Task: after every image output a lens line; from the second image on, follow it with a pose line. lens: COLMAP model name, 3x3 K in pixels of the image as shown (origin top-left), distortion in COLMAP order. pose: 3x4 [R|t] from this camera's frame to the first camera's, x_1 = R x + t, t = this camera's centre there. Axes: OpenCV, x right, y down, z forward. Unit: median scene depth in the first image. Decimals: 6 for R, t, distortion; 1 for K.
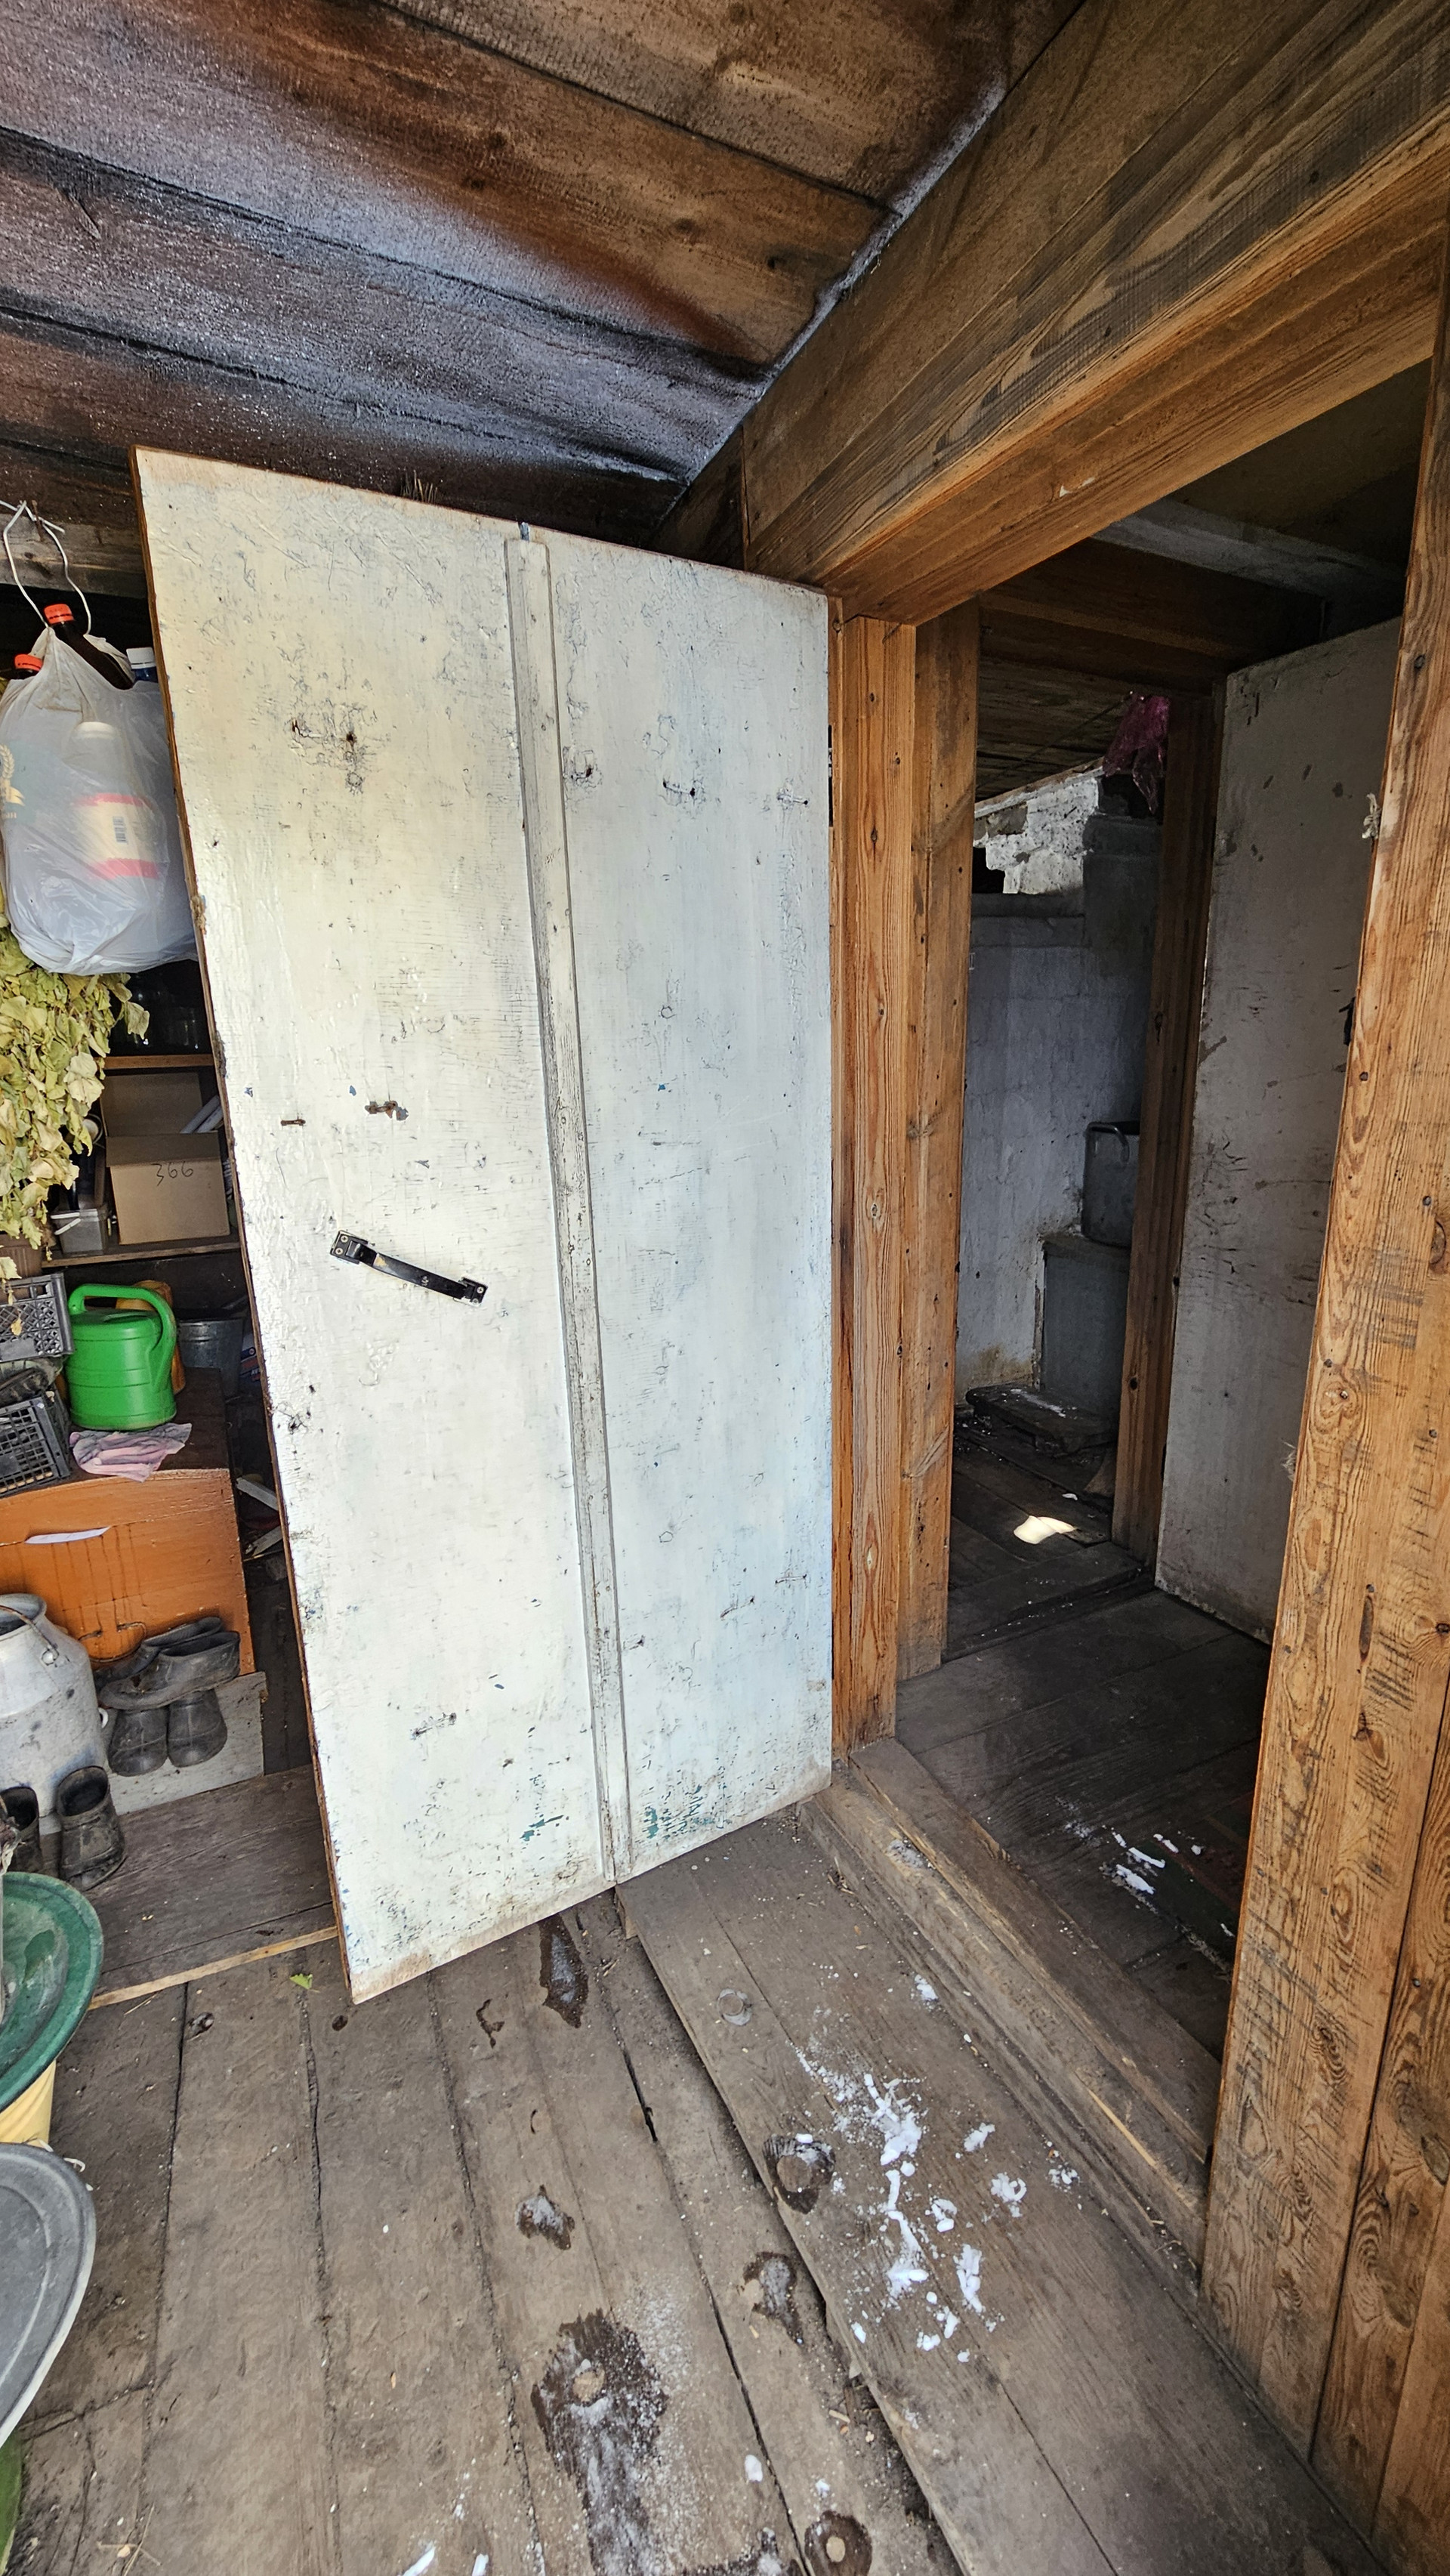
lens RADIAL K [[1055.4, 0, 717.0], [0, 1055.4, 1290.2], [0, 0, 1]] dist [-0.003323, 0.000795]
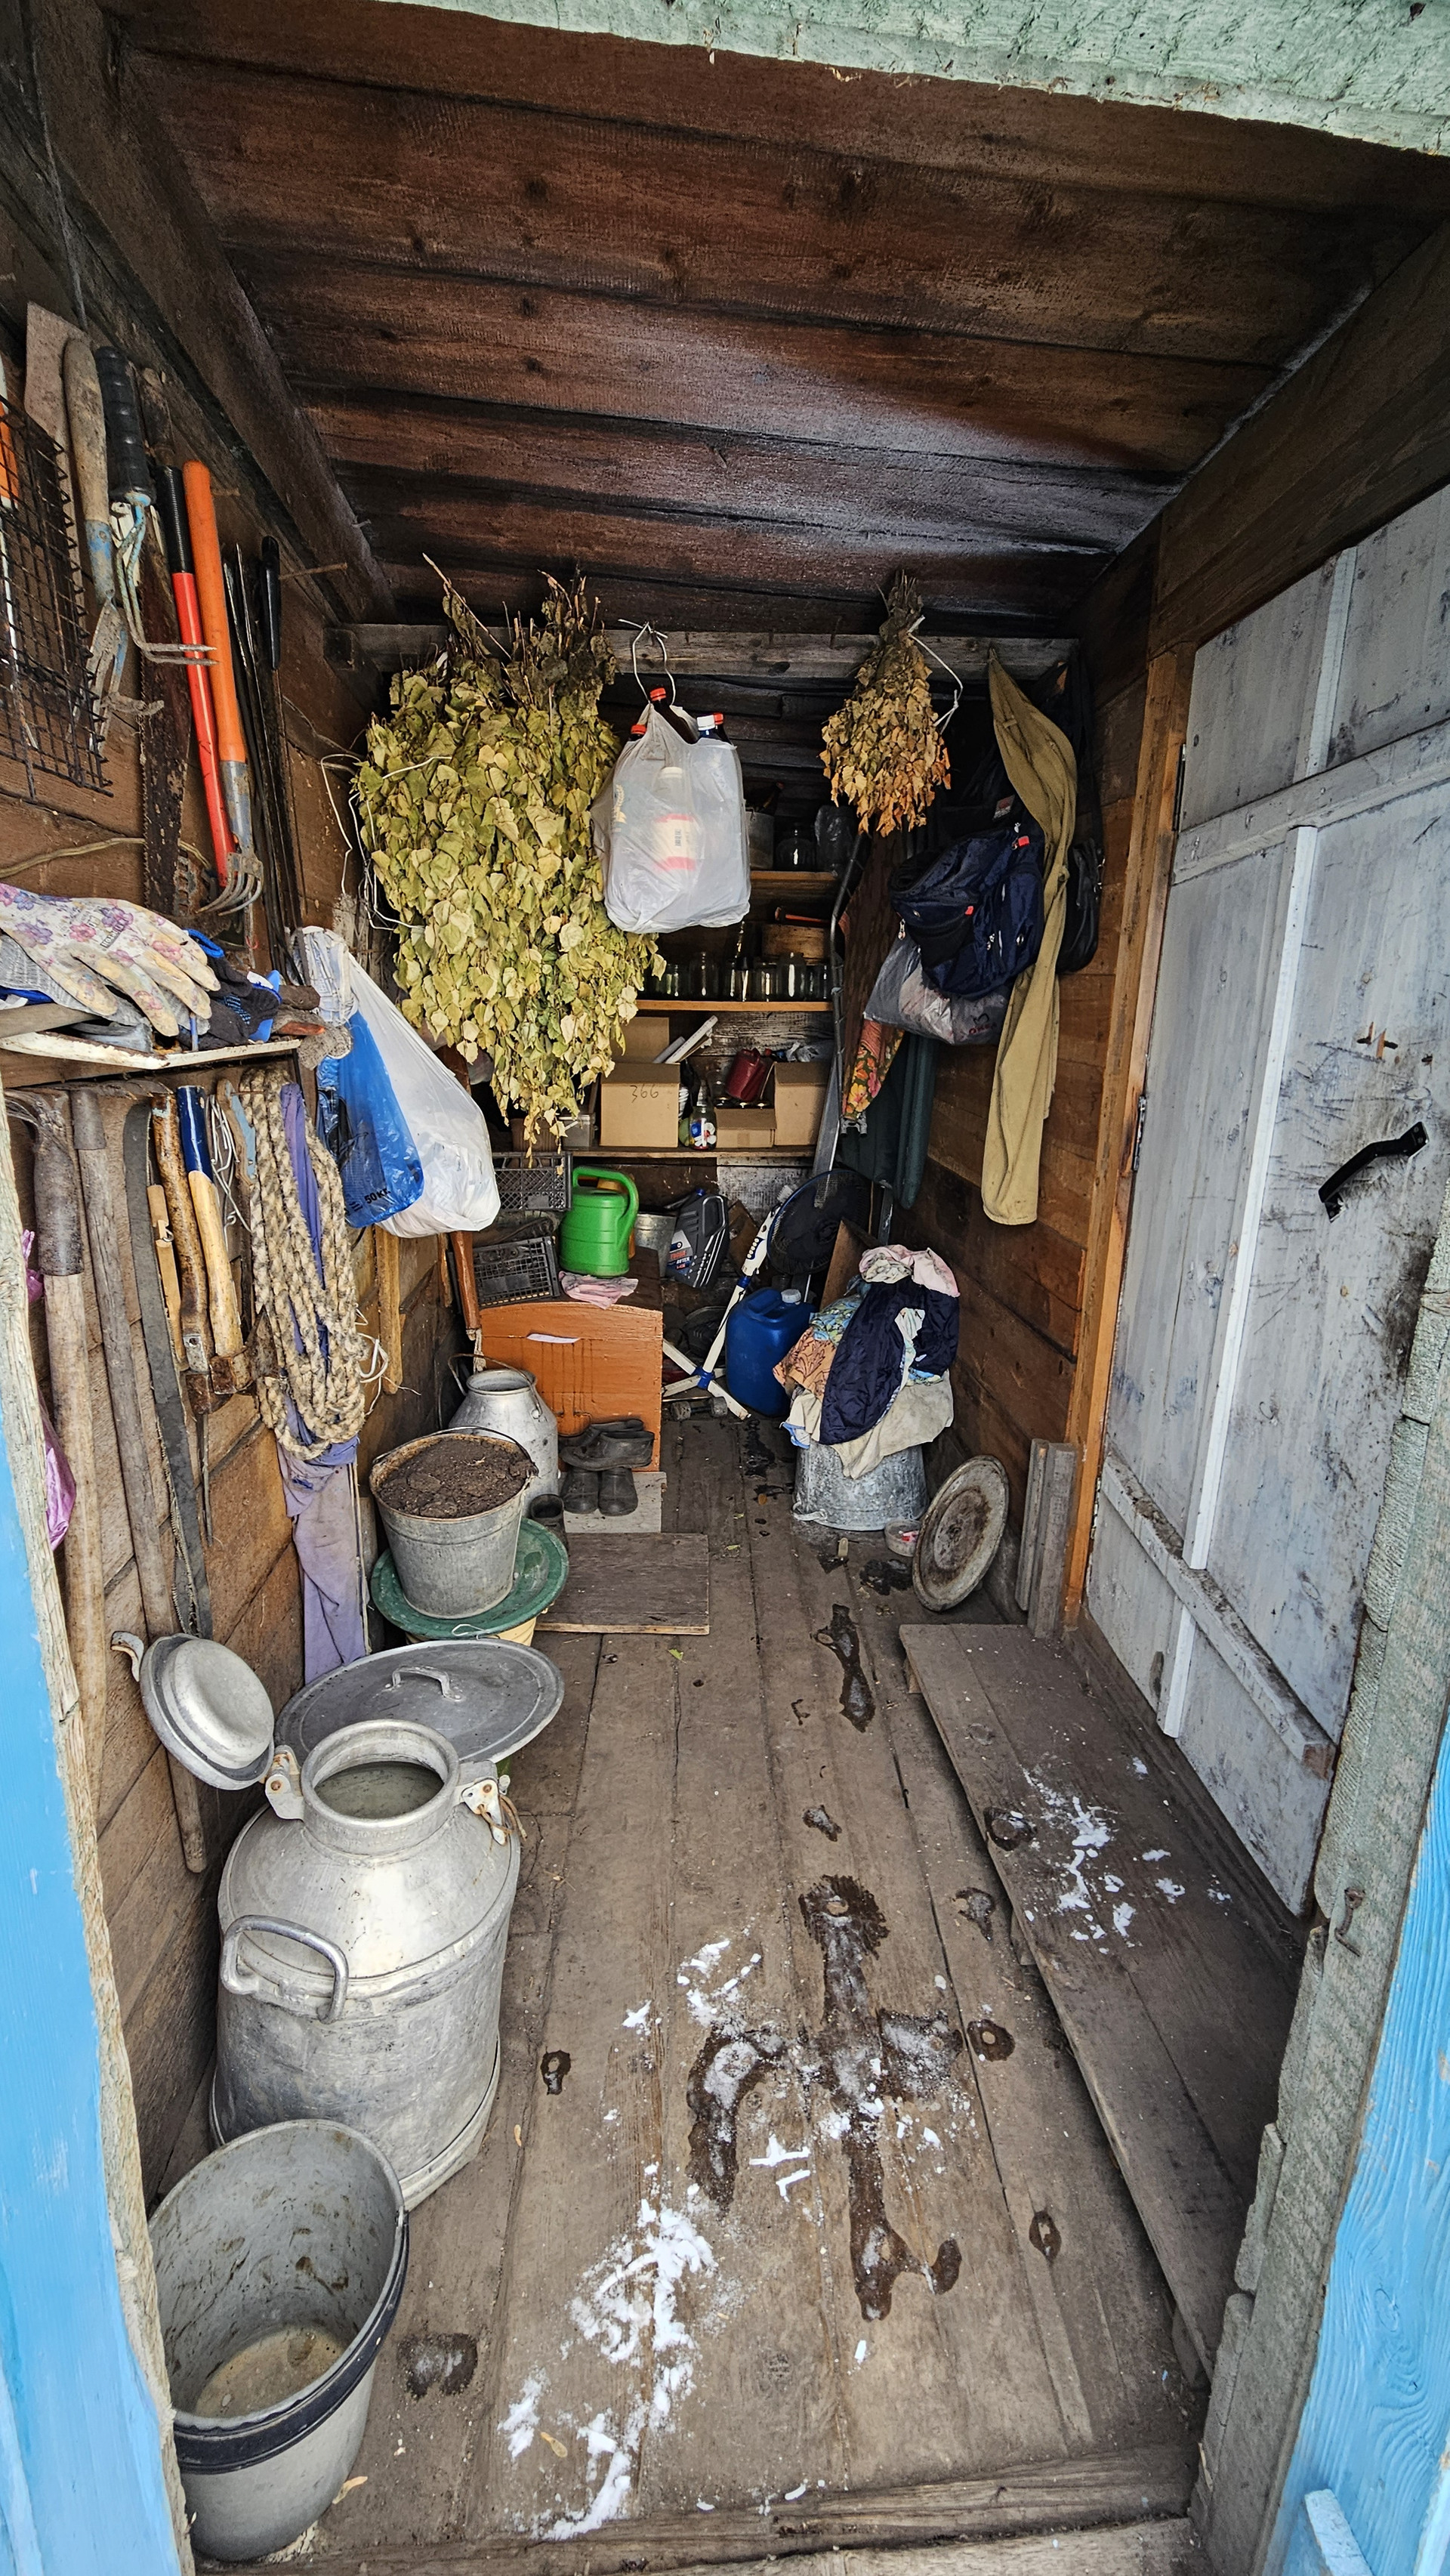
lens RADIAL K [[1055.4, 0, 721.0], [0, 1055.4, 1280.7], [0, 0, 1]] dist [-0.003323, 0.000795]
pose [[0.928550, 0.137299, -0.344883, 0.095692], [-0.132934, 0.990456, 0.036397, 0.123127], [0.346588, 0.012050, 0.937940, -0.369625]]
